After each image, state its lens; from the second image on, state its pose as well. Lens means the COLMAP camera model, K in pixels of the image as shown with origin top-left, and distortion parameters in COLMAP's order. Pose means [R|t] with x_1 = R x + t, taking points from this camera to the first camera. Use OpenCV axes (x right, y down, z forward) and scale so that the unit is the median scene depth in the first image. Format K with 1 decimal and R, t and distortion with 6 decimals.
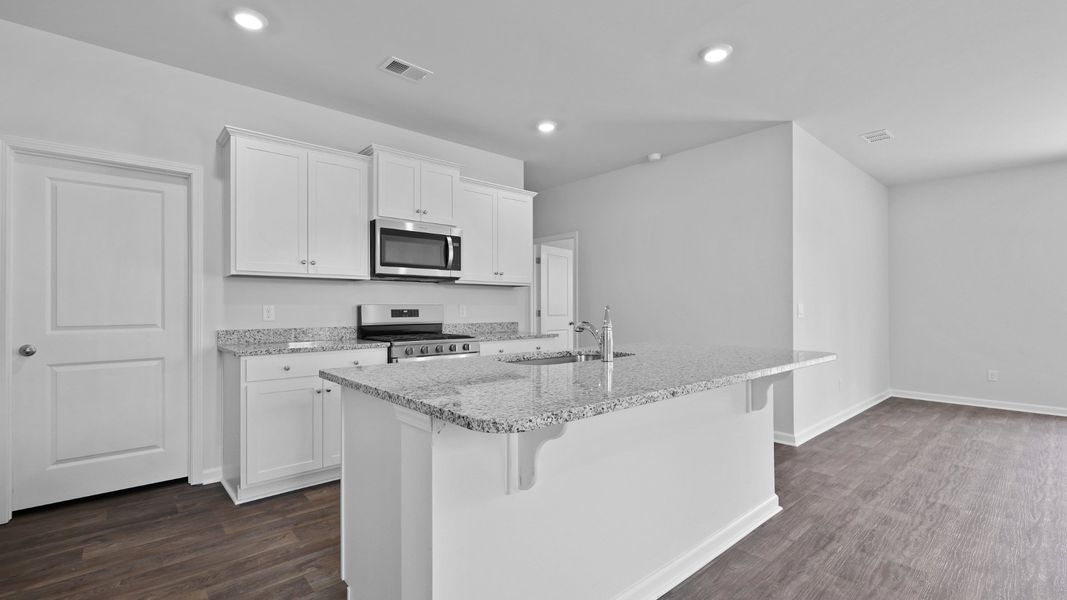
lens RADIAL K [[471.3, 0, 533.3], [0, 471.3, 302.8], [0, 0, 1]] dist [0.004616, 0.000293]
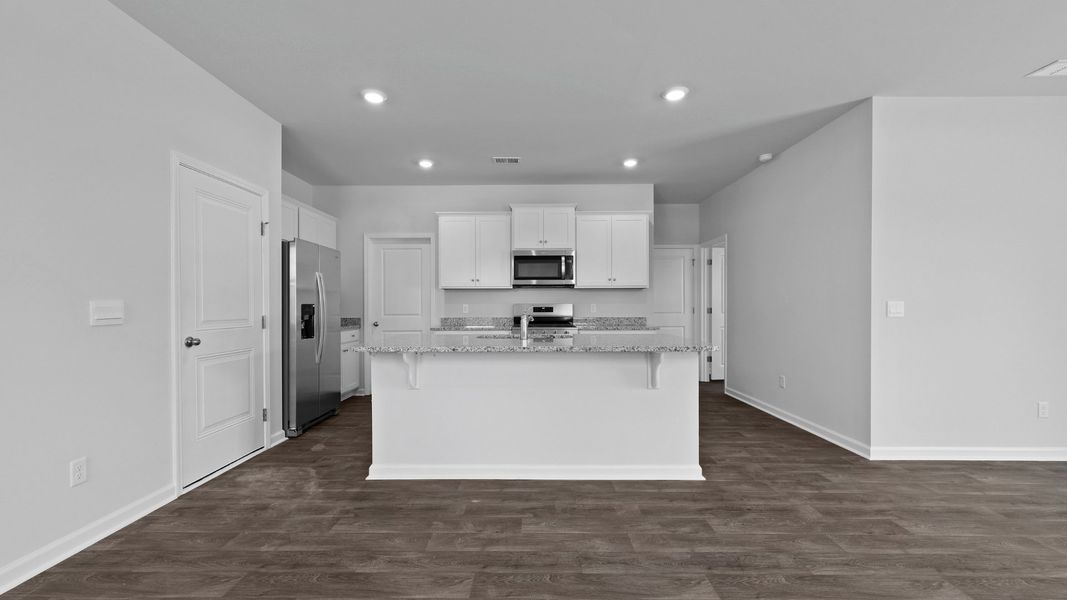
lens RADIAL K [[439.6, 0, 531.8], [0, 439.6, 304.8], [0, 0, 1]] dist [0.004834, 0.000076]
pose [[0.736878, -0.000880, -0.676025, 0.680738], [0.008181, 0.999938, 0.007615, -0.003741], [0.675976, -0.011142, 0.736839, -0.058517]]
